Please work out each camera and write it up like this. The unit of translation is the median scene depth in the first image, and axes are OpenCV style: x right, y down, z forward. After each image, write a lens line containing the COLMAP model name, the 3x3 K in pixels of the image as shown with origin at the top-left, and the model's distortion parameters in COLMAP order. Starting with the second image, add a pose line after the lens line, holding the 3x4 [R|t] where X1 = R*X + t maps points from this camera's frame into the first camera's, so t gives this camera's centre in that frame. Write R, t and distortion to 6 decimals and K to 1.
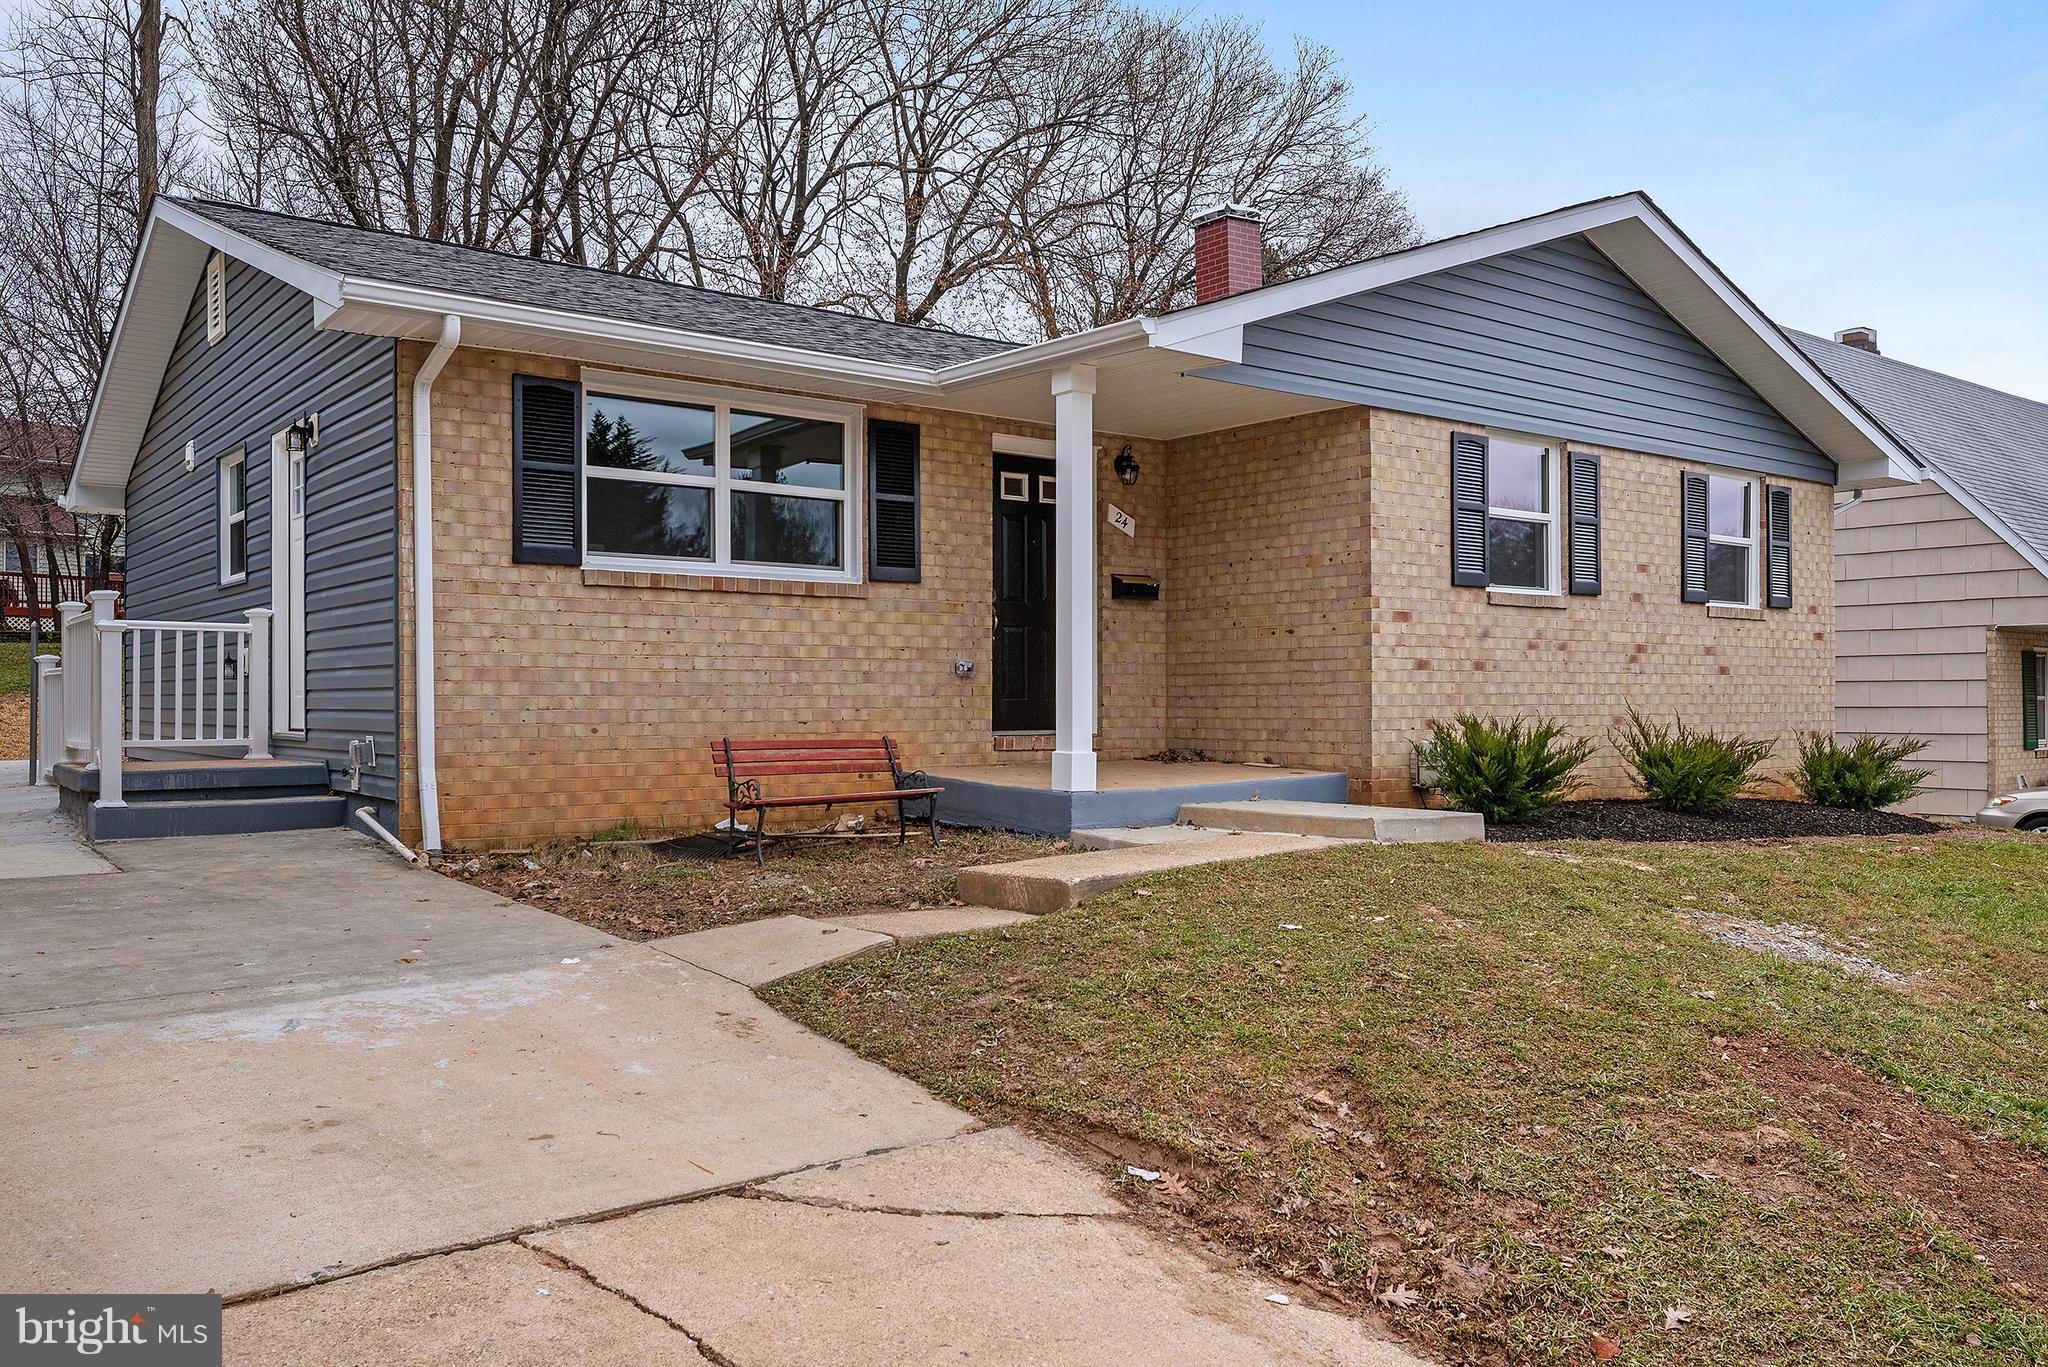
lens RADIAL K [[1543.9, 0, 1027.0], [0, 1543.9, 665.5], [0, 0, 1]] dist [0.001737, 0.003170]
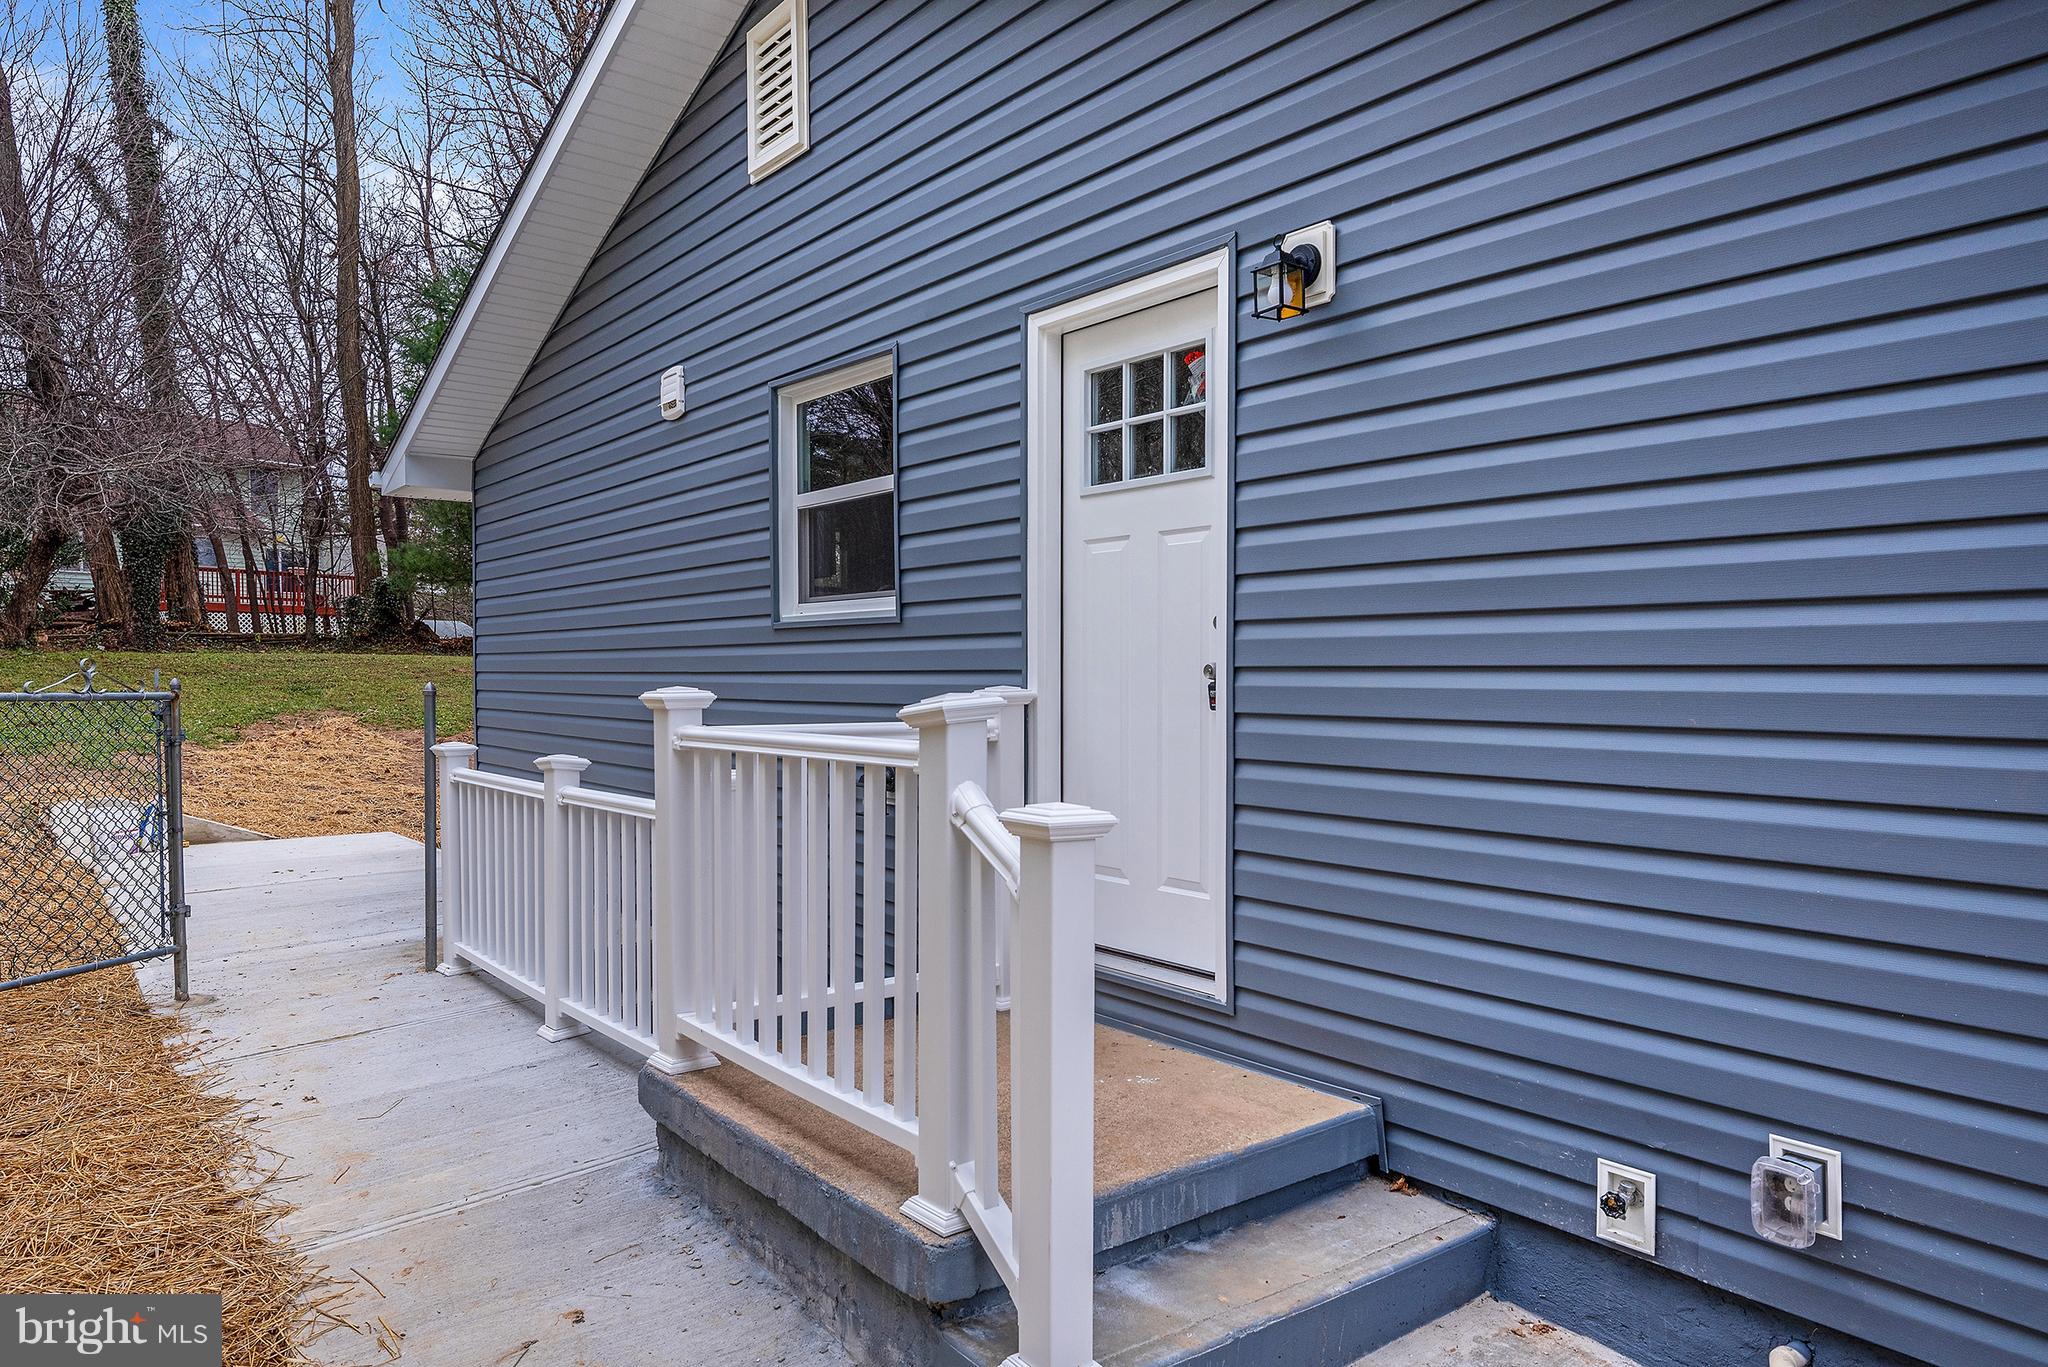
lens RADIAL K [[1312.4, 0, 1025.8], [0, 1312.4, 693.7], [0, 0, 1]] dist [-0.000481, -0.004577]
pose [[0.999995, 0.002316, 0.002071, -0.392567], [-0.002394, 0.999249, 0.038675, -0.039945], [-0.001980, -0.038680, 0.999250, 0.480558]]
